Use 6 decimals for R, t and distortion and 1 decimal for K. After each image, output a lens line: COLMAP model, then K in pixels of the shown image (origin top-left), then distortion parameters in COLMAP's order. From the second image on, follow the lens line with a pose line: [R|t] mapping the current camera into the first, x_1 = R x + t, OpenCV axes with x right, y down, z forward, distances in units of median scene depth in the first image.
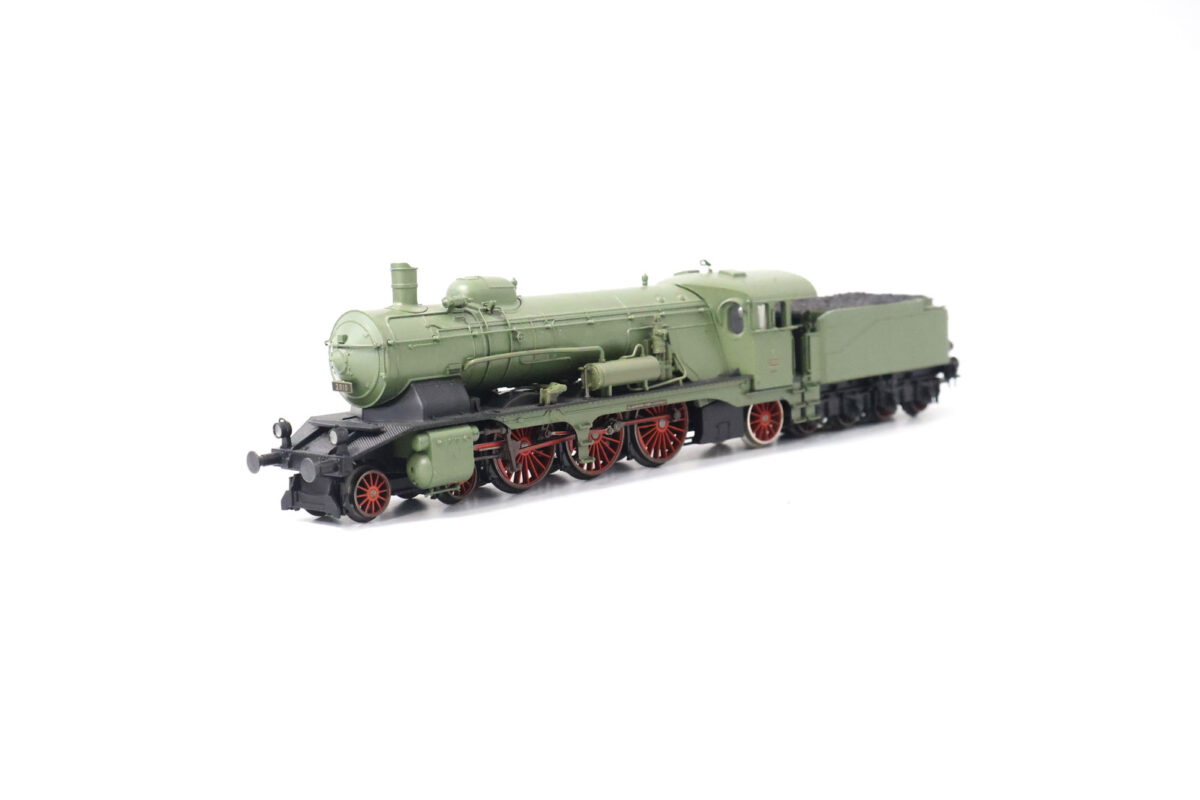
lens RADIAL K [[1621.9, 0, 600.0], [0, 1621.9, 400.0], [0, 0, 1]] dist [0.087254, 0.013599]
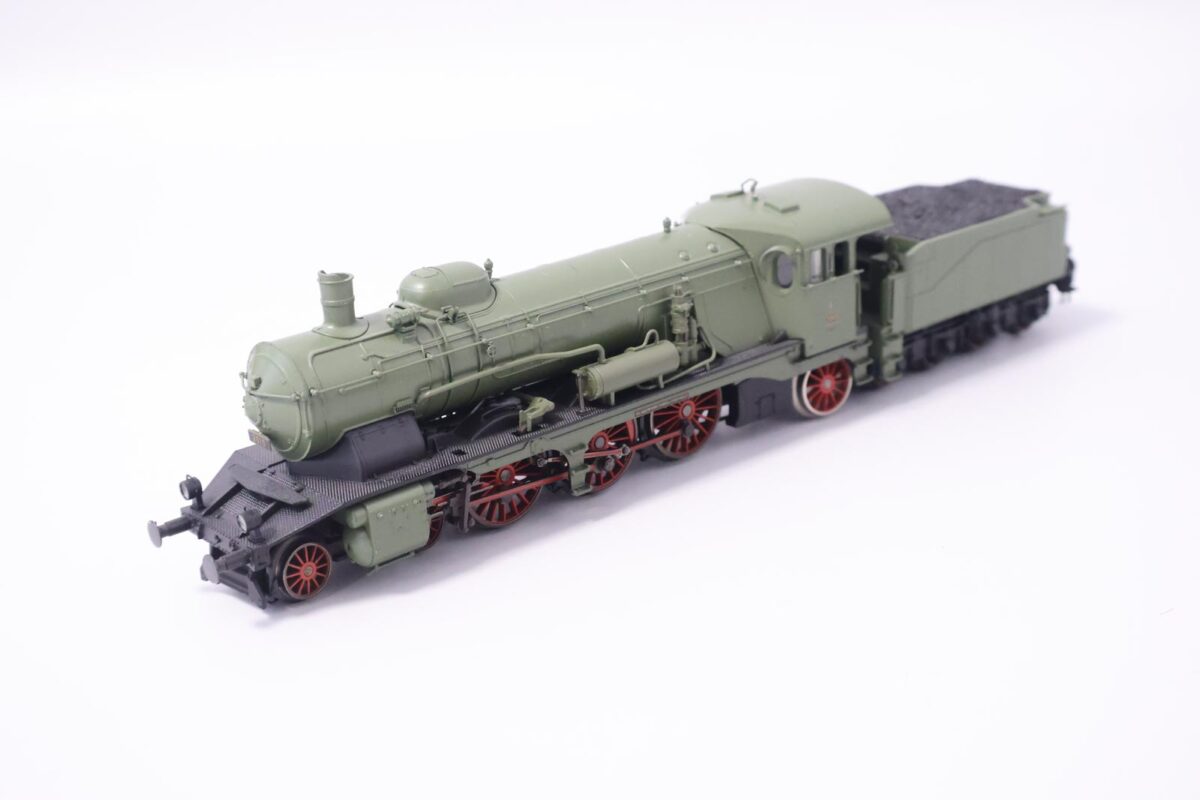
lens RADIAL K [[1621.9, 0, 600.0], [0, 1621.9, 400.0], [0, 0, 1]] dist [0.087254, 0.013599]
pose [[0.996229, 0.008175, -0.086372, 0.070755], [0.013185, 0.969721, 0.243859, -0.204324], [0.085750, -0.244078, 0.965957, 0.232484]]
